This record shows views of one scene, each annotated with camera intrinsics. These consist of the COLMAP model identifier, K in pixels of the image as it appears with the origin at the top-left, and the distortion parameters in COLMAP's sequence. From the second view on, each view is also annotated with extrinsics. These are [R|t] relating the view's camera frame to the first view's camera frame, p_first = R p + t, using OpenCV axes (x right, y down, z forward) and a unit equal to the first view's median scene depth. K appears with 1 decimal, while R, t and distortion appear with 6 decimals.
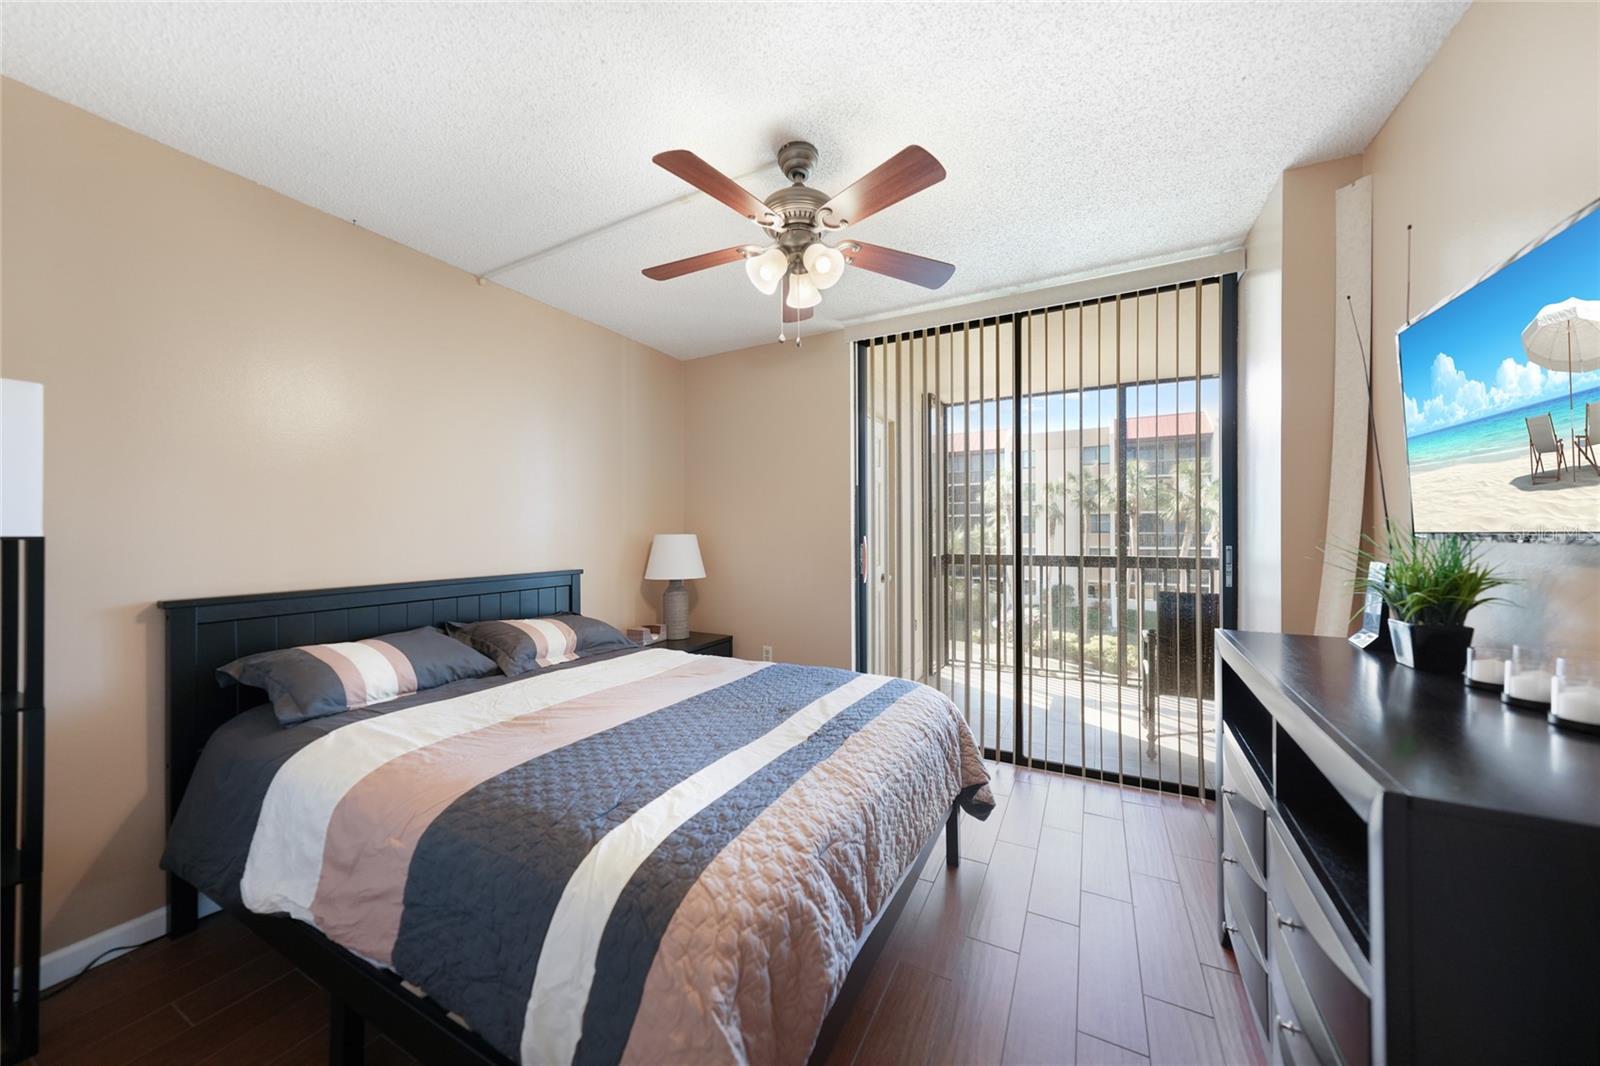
lens RADIAL K [[556.2, 0, 803.1], [0, 556.2, 533.9], [0, 0, 1]] dist [0.000216, 0.002882]
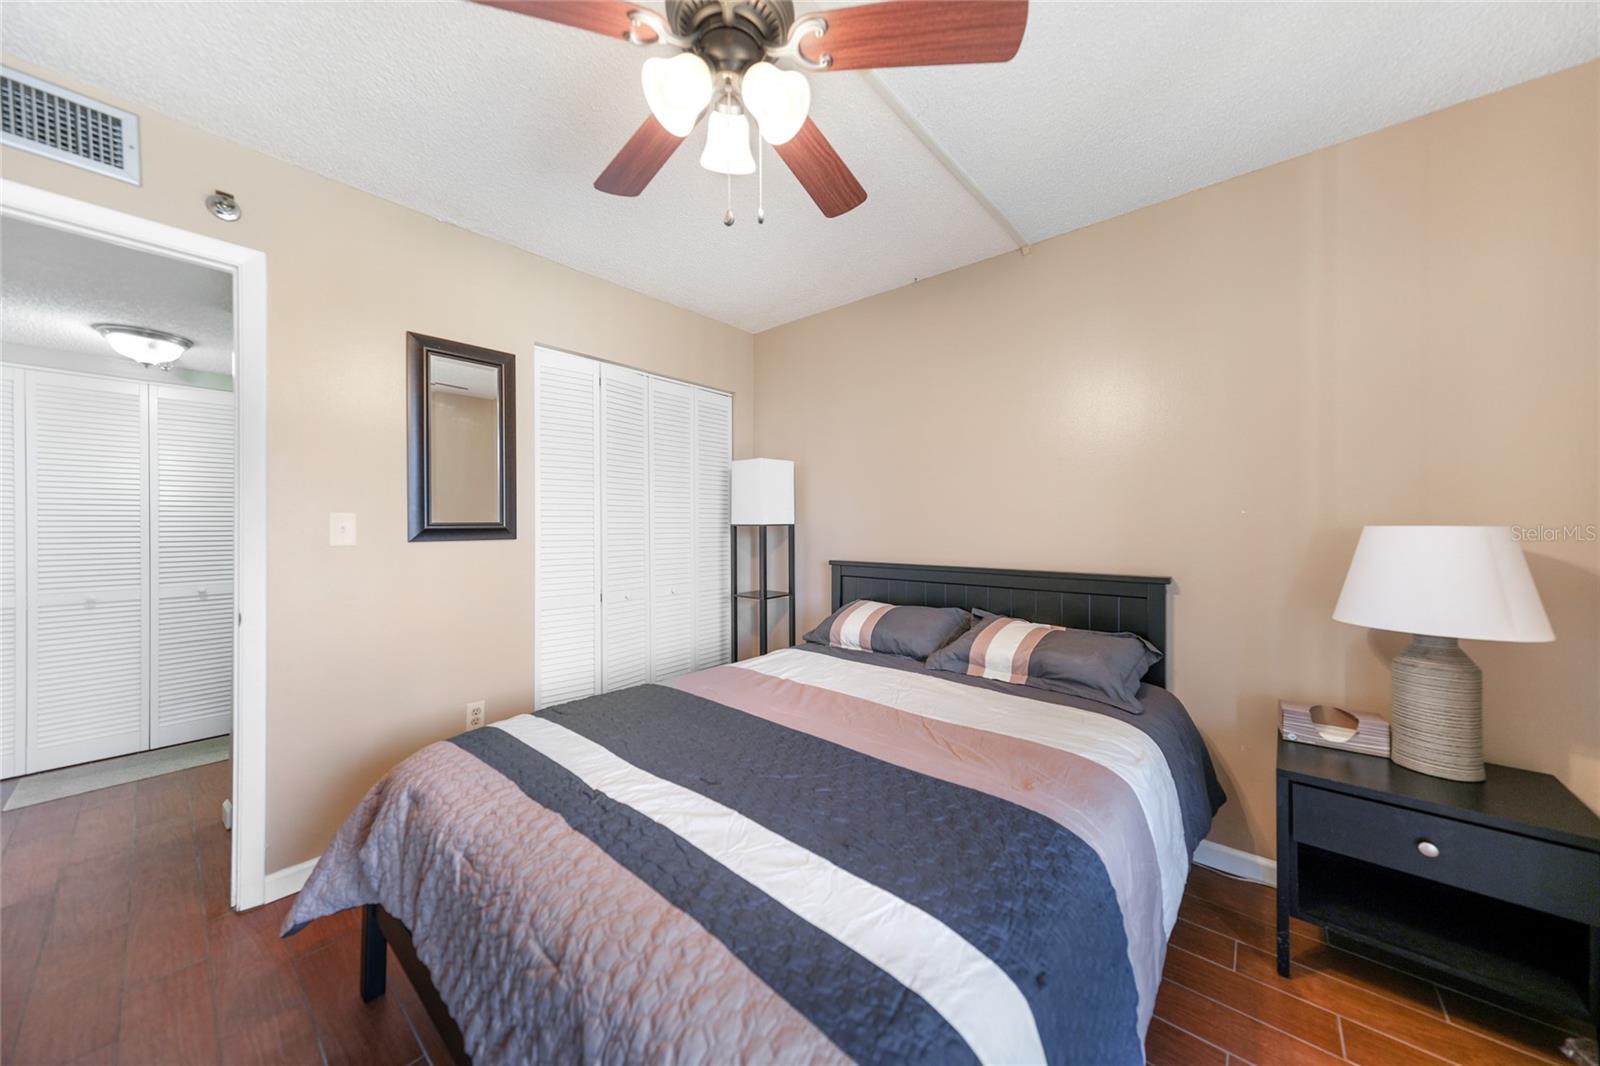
lens RADIAL K [[556.2, 0, 803.1], [0, 556.2, 533.9], [0, 0, 1]] dist [0.000216, 0.002882]
pose [[-0.240060, 0.019142, -0.970569, 0.574310], [-0.002056, 0.999793, 0.020227, -0.001610], [0.970756, 0.006852, -0.239971, 1.232111]]
